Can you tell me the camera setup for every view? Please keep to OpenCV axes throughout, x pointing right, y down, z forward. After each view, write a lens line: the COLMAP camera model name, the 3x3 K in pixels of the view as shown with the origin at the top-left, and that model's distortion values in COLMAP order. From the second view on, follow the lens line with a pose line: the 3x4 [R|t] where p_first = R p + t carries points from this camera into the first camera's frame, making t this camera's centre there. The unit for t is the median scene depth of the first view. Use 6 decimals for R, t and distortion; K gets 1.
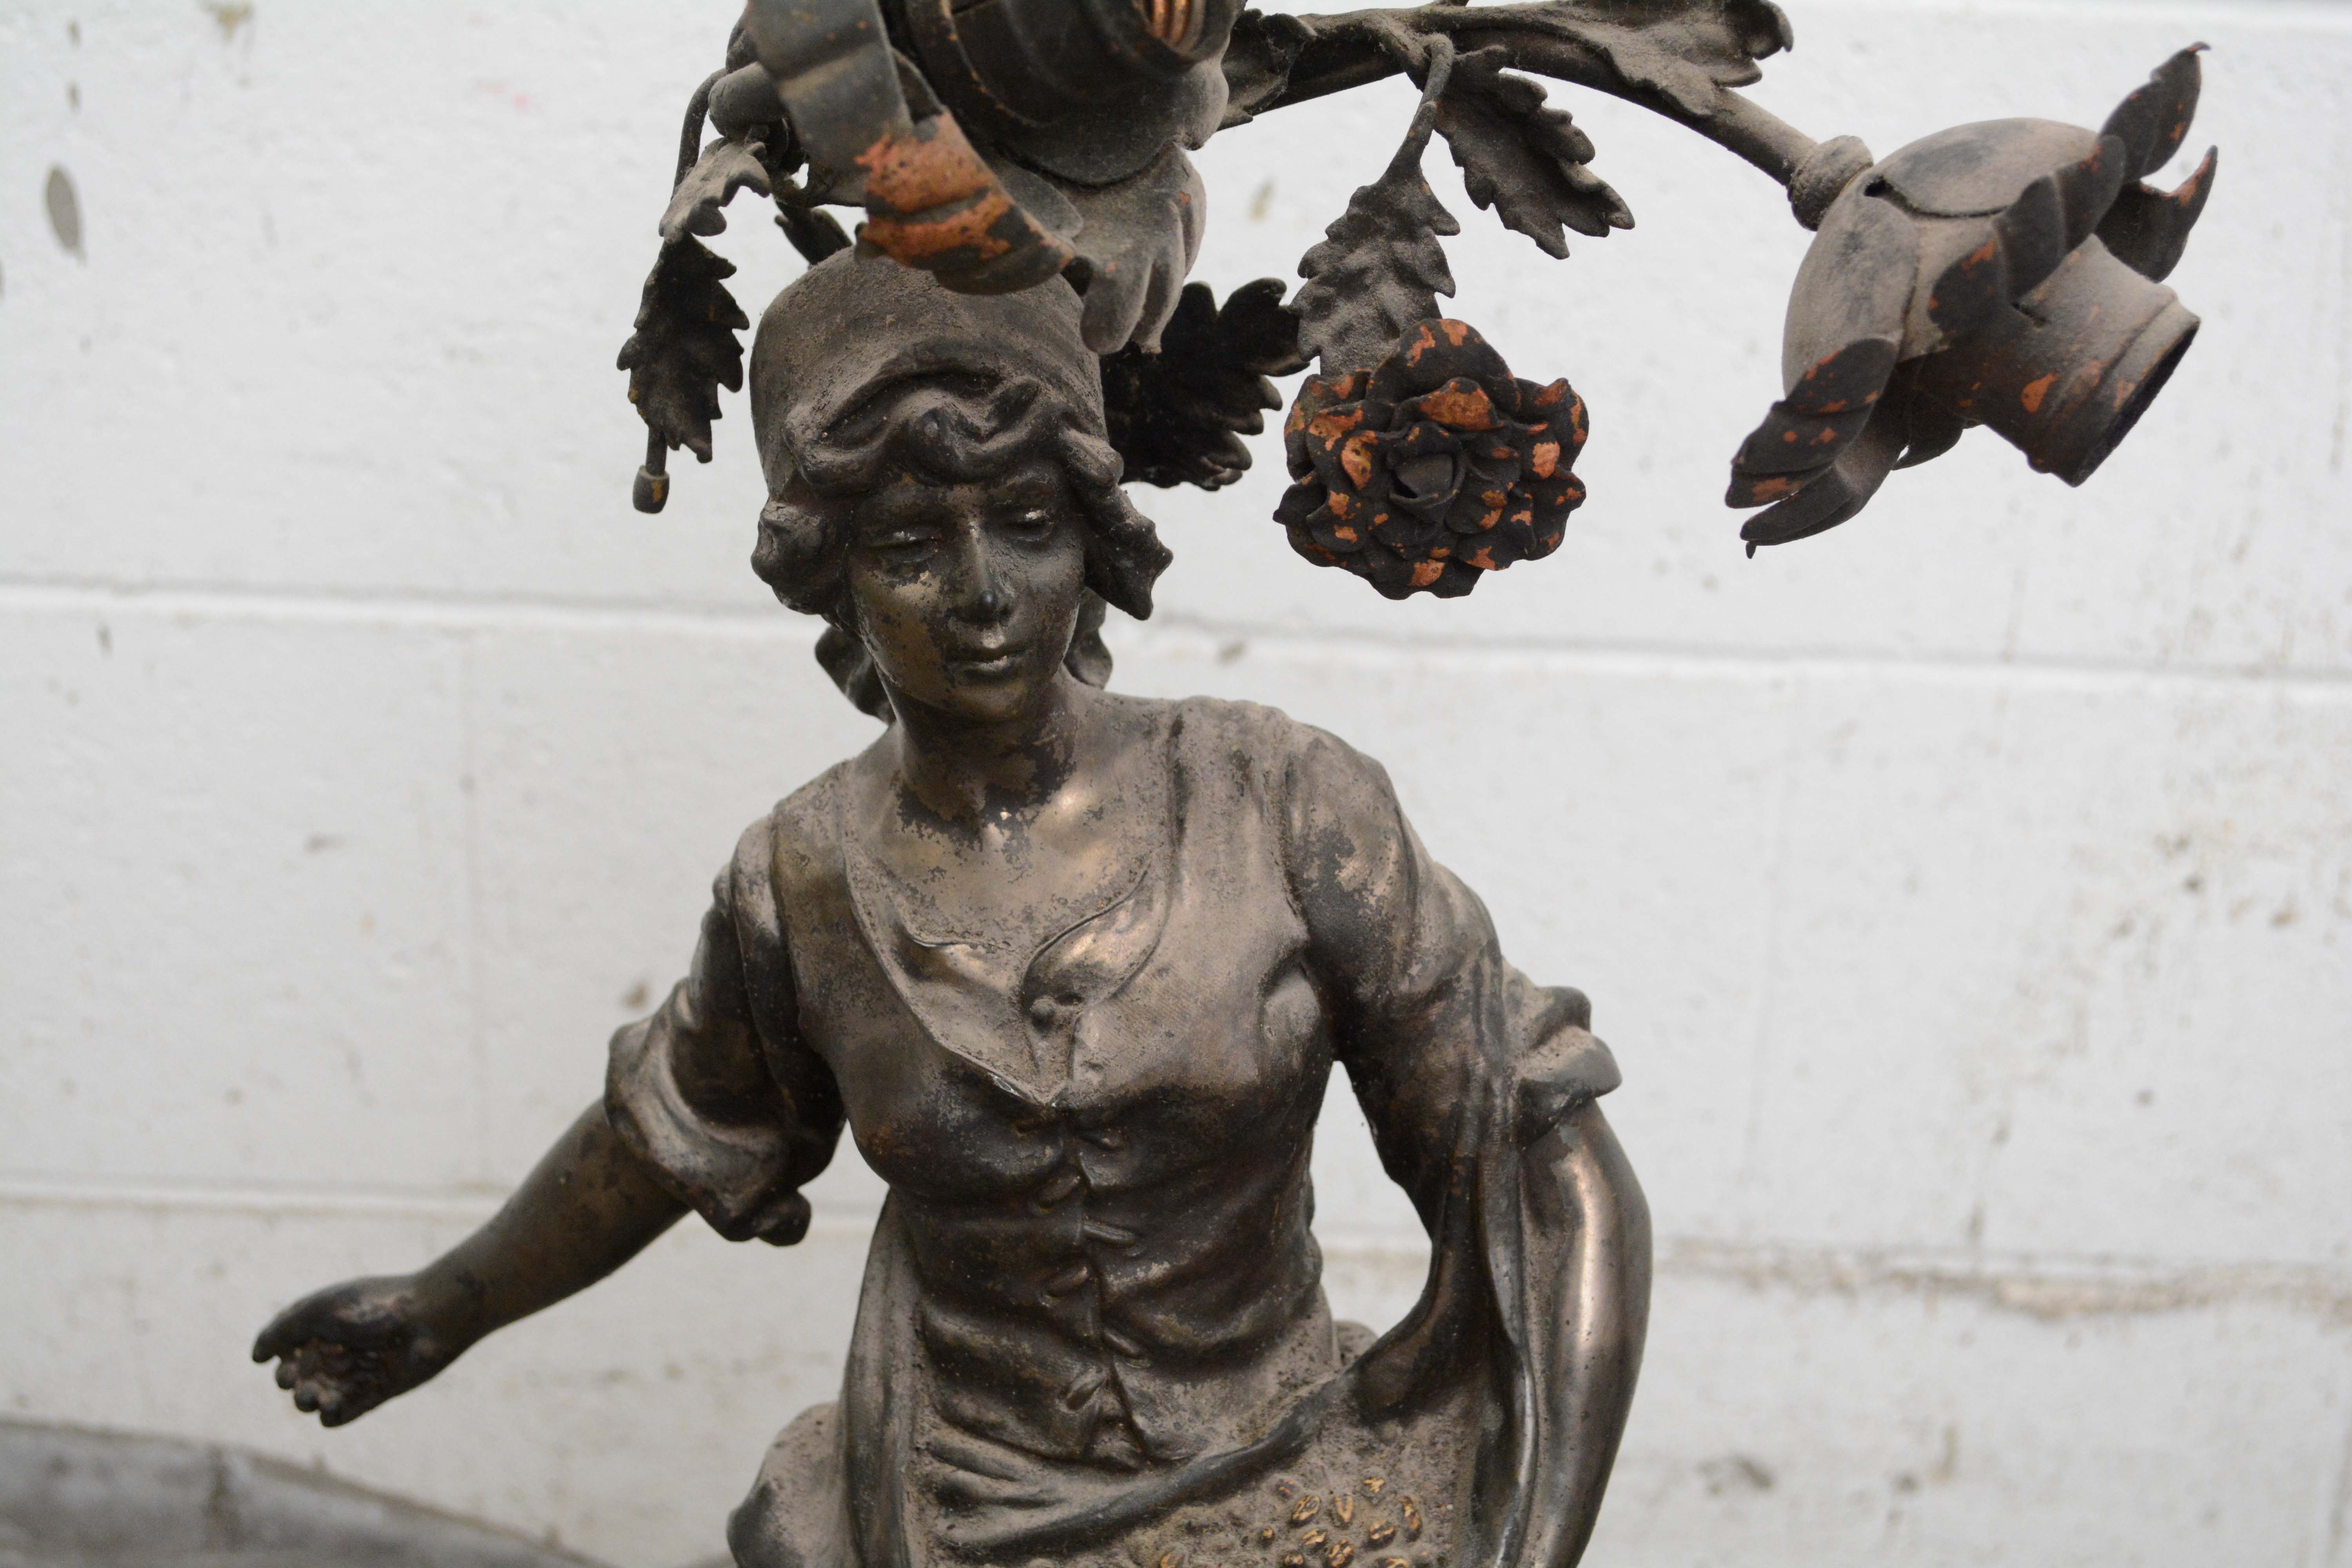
lens RADIAL K [[3802.7, 0, 1176.0], [0, 3802.7, 784.0], [0, 0, 1]] dist [0.004365, 0.044147]
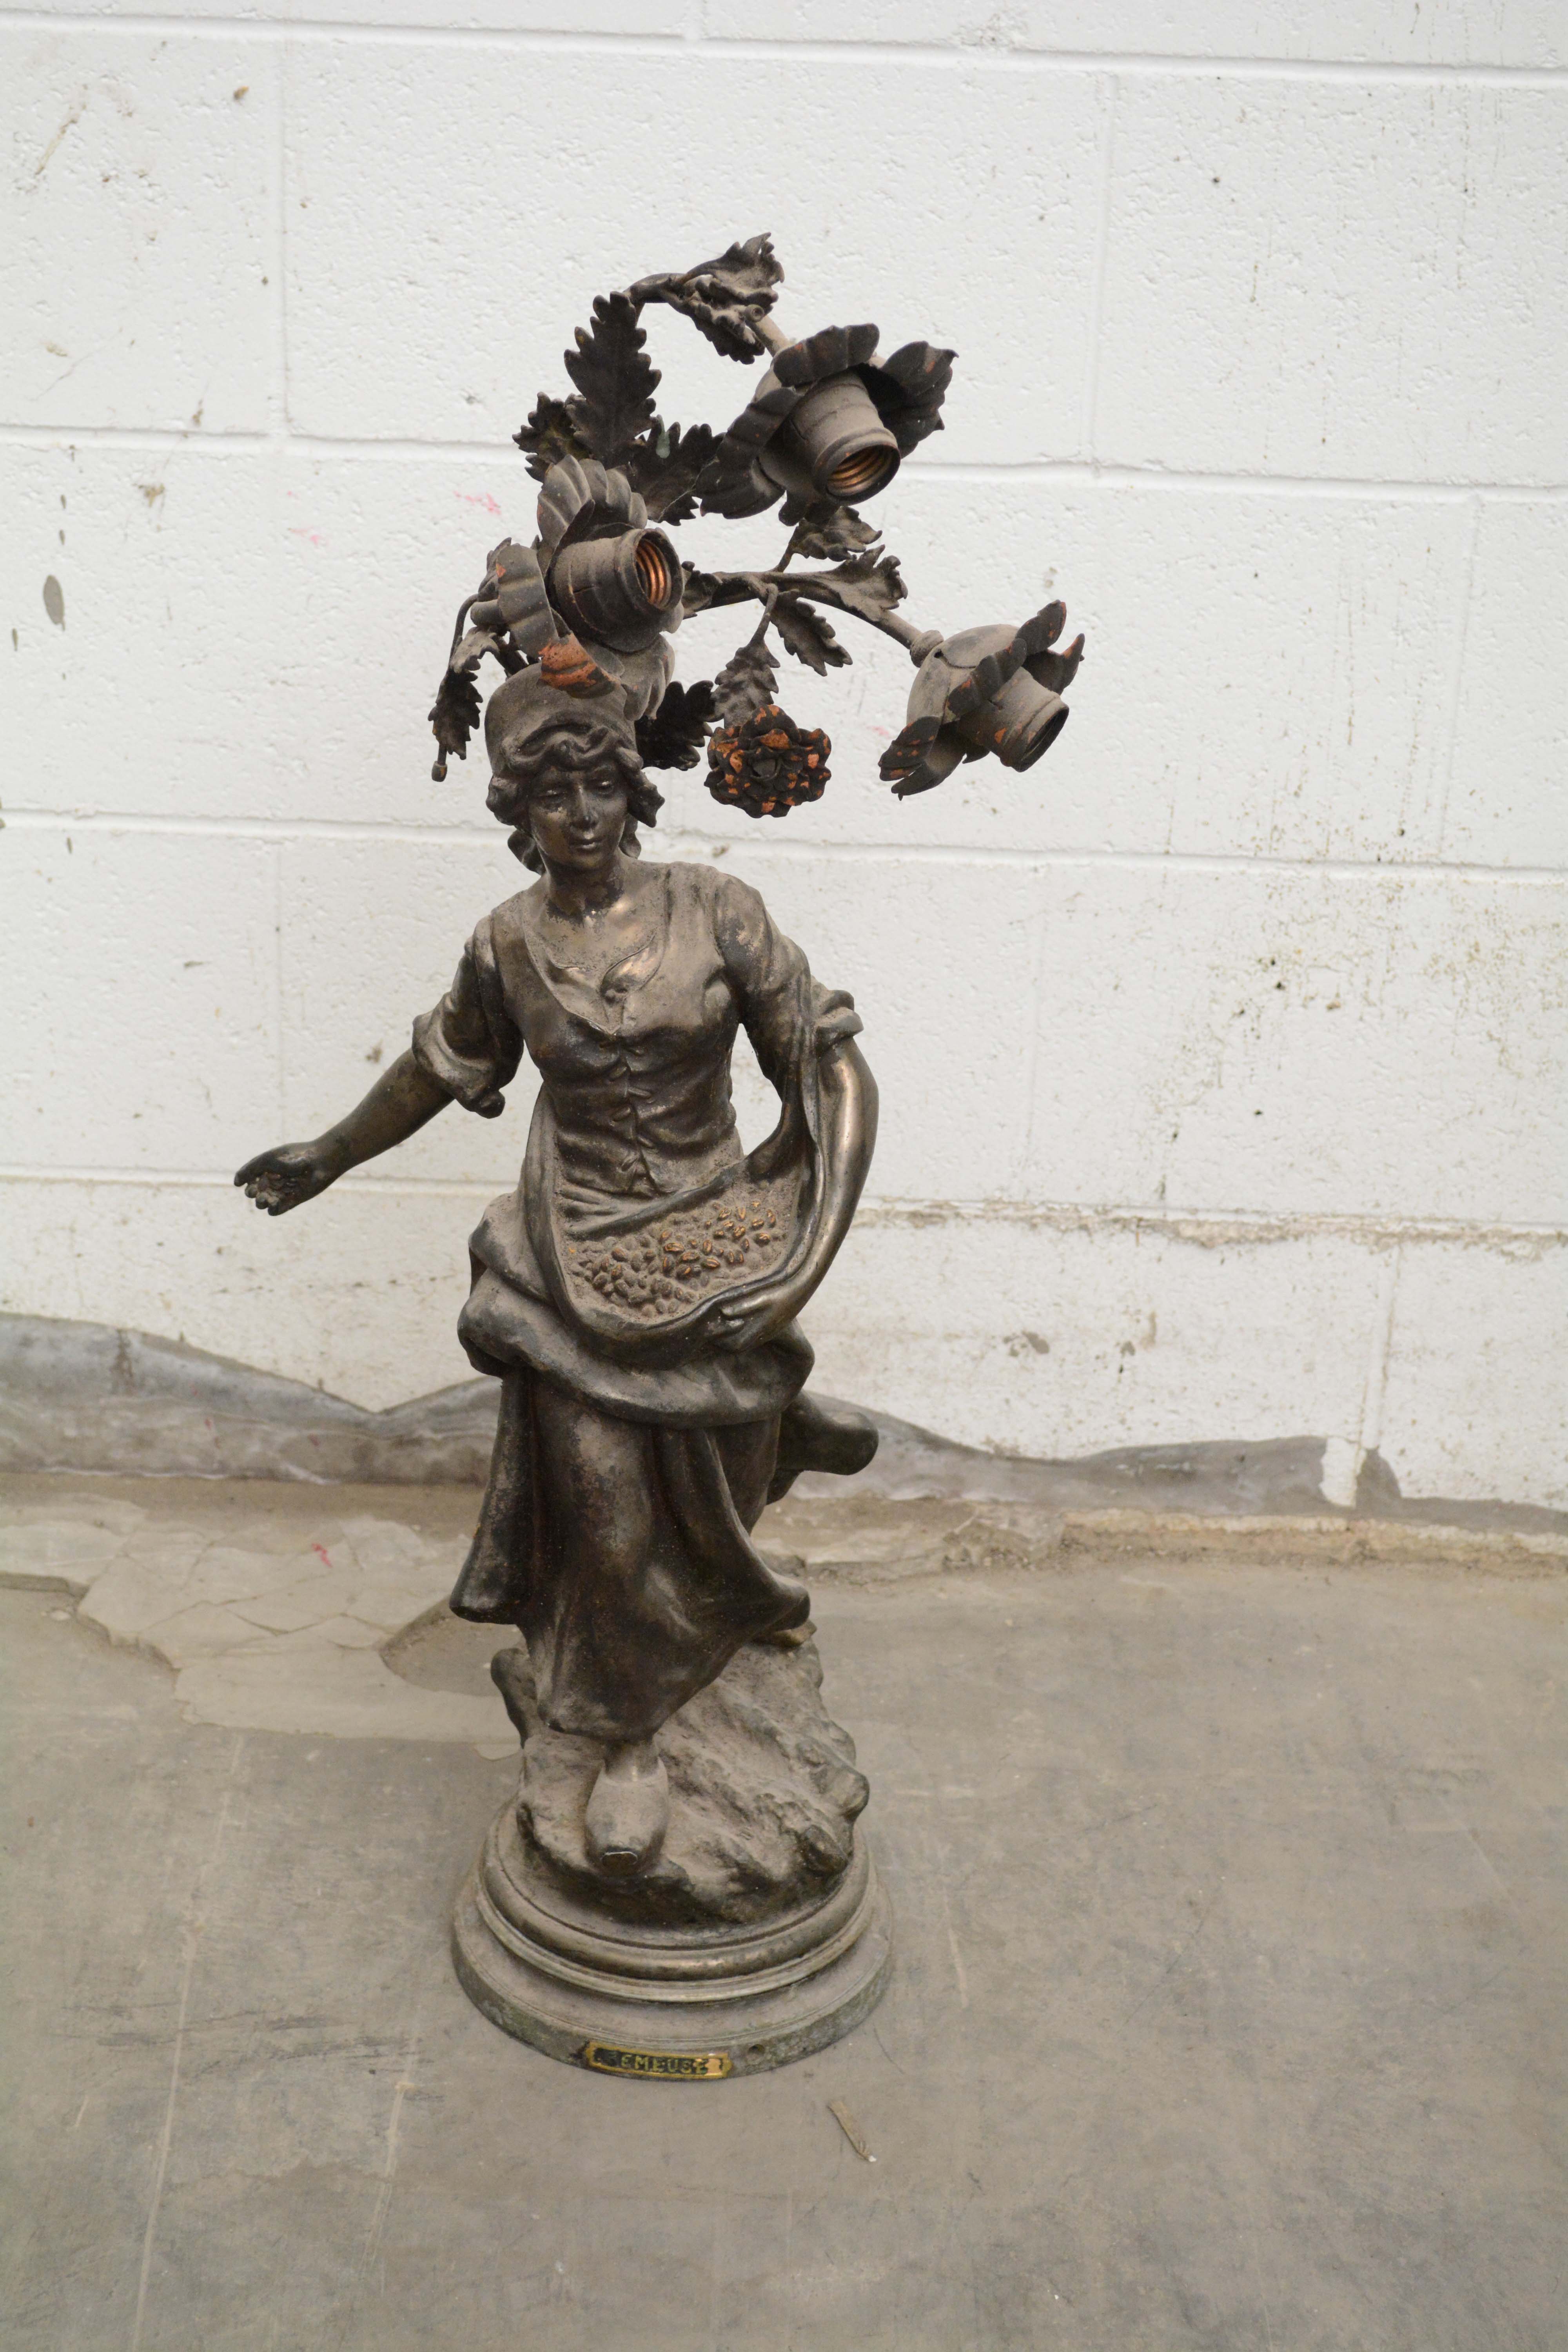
lens RADIAL K [[3994.7, 0, 784.0], [0, 3994.7, 1176.0], [0, 0, 1]] dist [0.022759, 0.004904]
pose [[0.999975, -0.002576, 0.006589, 0.053820], [0.002324, 0.999281, 0.037854, 0.075951], [-0.006682, -0.037838, 0.999262, -1.421047]]
